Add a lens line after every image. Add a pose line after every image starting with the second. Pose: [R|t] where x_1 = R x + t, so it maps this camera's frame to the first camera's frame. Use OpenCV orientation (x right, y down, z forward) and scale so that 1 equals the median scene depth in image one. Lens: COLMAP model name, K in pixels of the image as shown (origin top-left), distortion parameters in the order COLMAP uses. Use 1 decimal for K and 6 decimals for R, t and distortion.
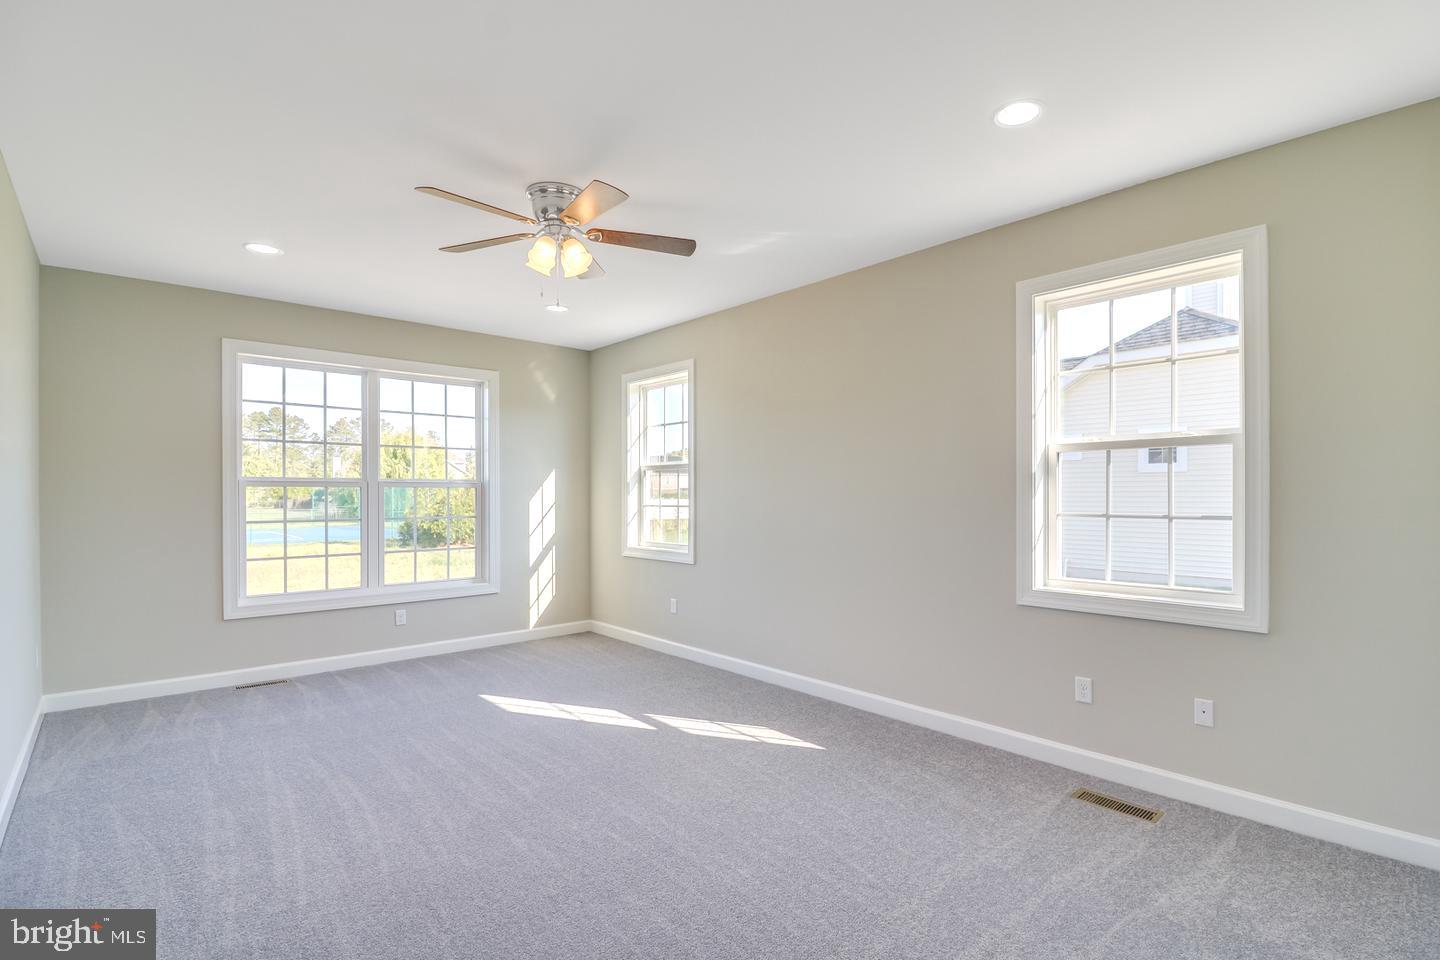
lens RADIAL K [[669.6, 0, 758.5], [0, 669.6, 491.6], [0, 0, 1]] dist [0.001645, -0.003760]
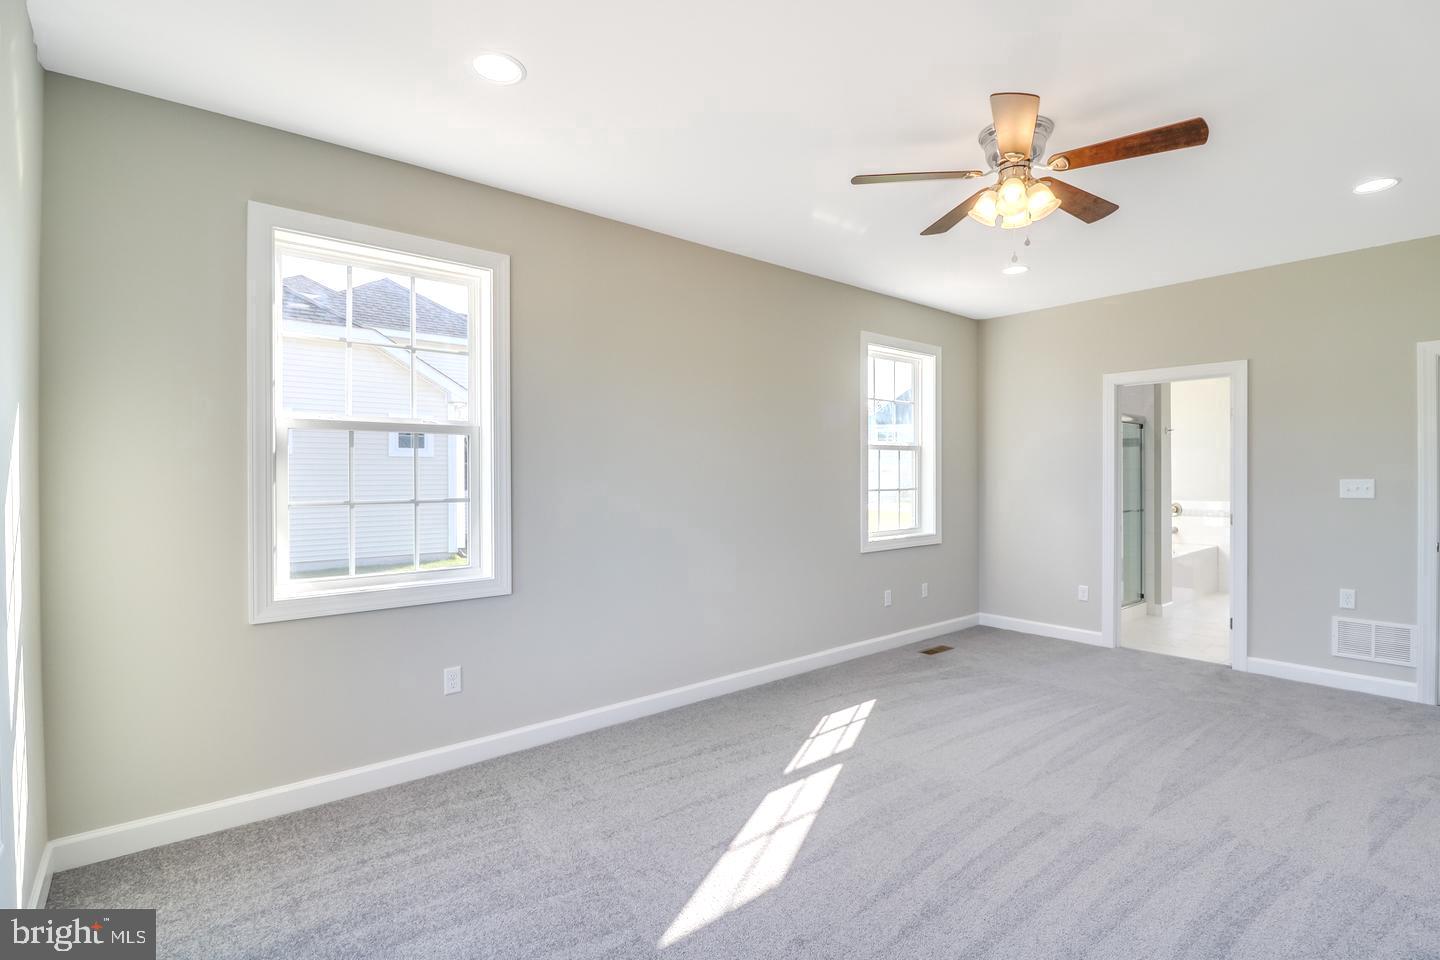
lens RADIAL K [[729.1, 0, 710.0], [0, 729.1, 476.6], [0, 0, 1]] dist [0.004767, -0.003965]
pose [[0.026636, 0.000258, 0.999645, -0.628786], [0.001243, 0.999999, -0.000291, 0.001024], [-0.999644, 0.001250, 0.026635, 0.677890]]
